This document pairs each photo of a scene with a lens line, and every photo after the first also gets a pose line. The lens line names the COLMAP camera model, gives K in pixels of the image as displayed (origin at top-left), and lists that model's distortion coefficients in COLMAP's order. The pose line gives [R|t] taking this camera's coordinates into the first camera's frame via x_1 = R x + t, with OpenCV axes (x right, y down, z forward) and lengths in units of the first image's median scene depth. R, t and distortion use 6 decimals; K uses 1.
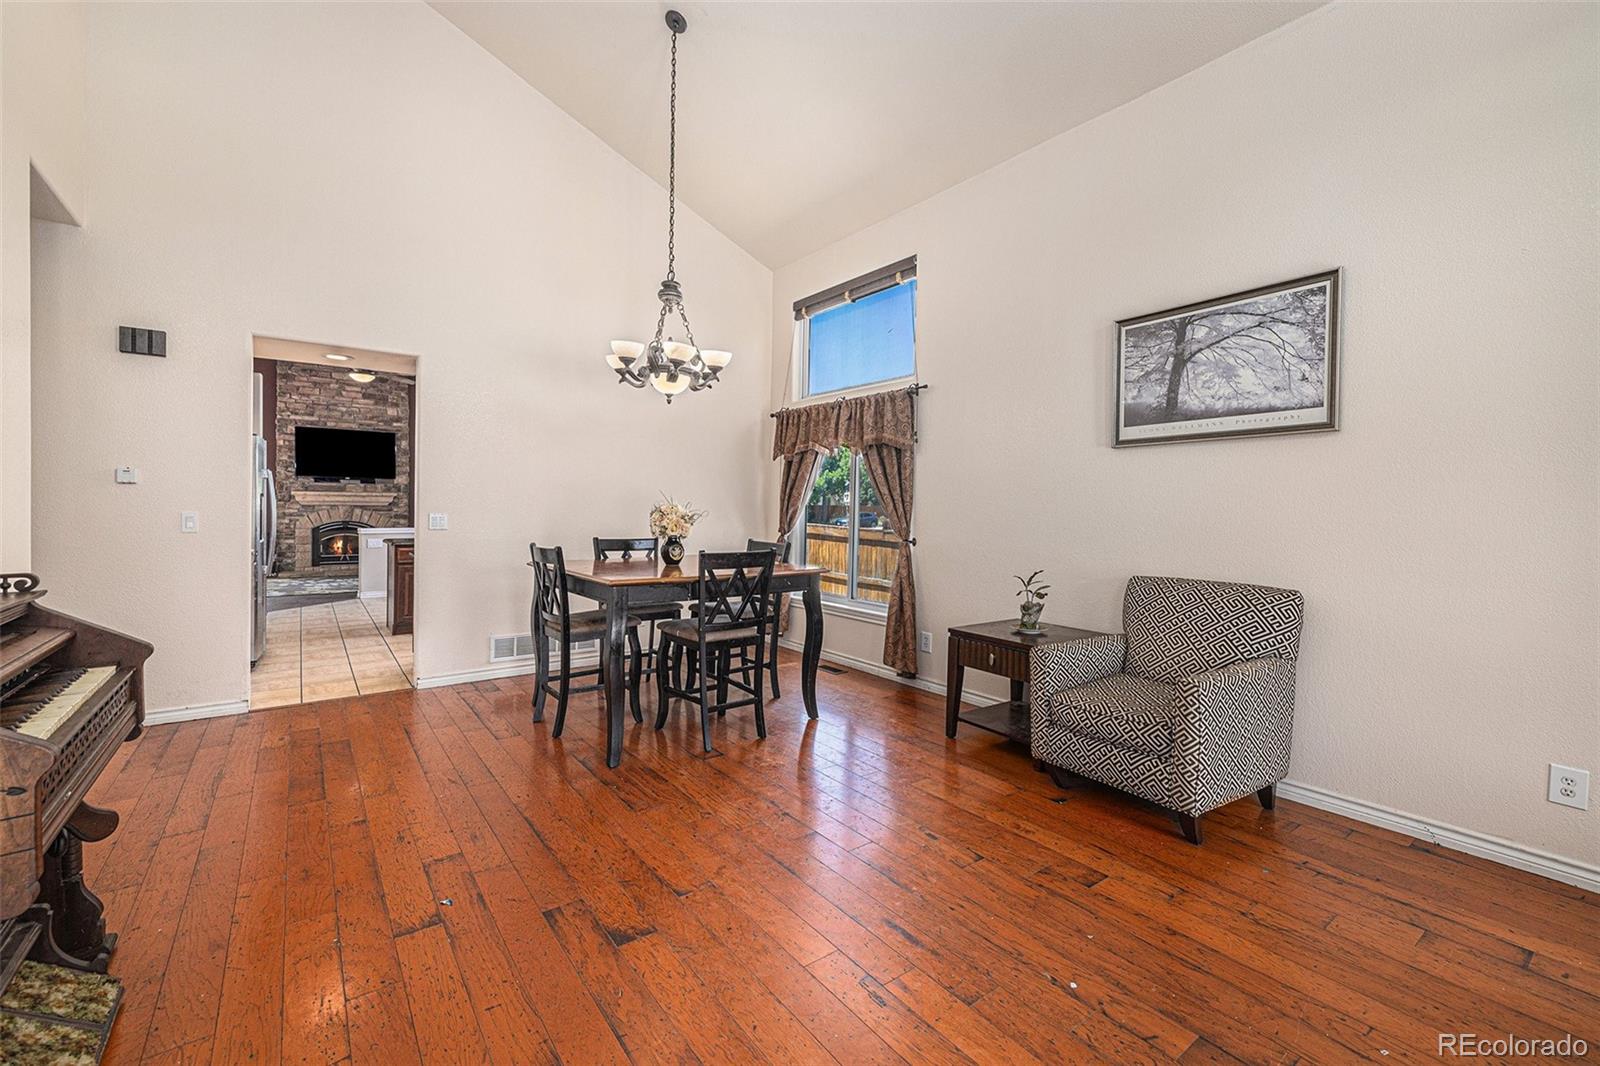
lens RADIAL K [[671.9, 0, 796.3], [0, 671.9, 511.7], [0, 0, 1]] dist [-0.000372, 0.000891]
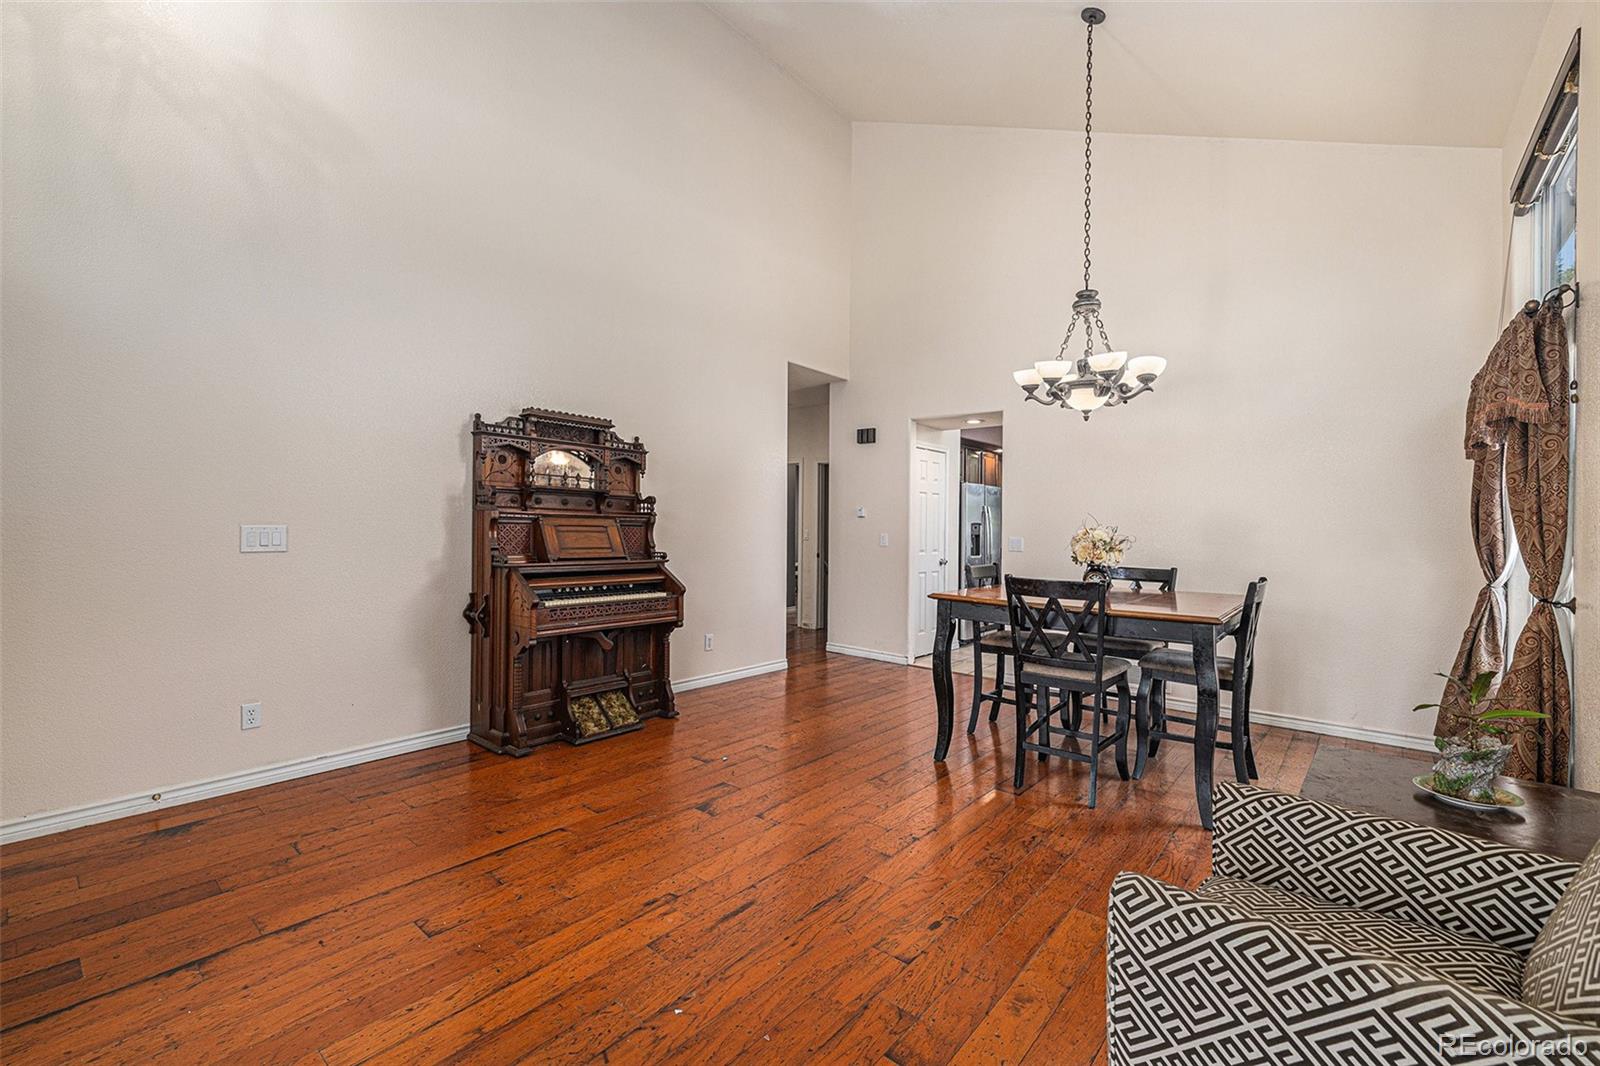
lens RADIAL K [[671.9, 0, 811.5], [0, 671.9, 521.5], [0, 0, 1]] dist [-0.000372, 0.000891]
pose [[0.243688, -0.014291, -0.969748, 0.734669], [-0.020906, 0.999582, -0.019984, 0.007076], [0.969628, 0.025144, 0.243288, 0.486187]]
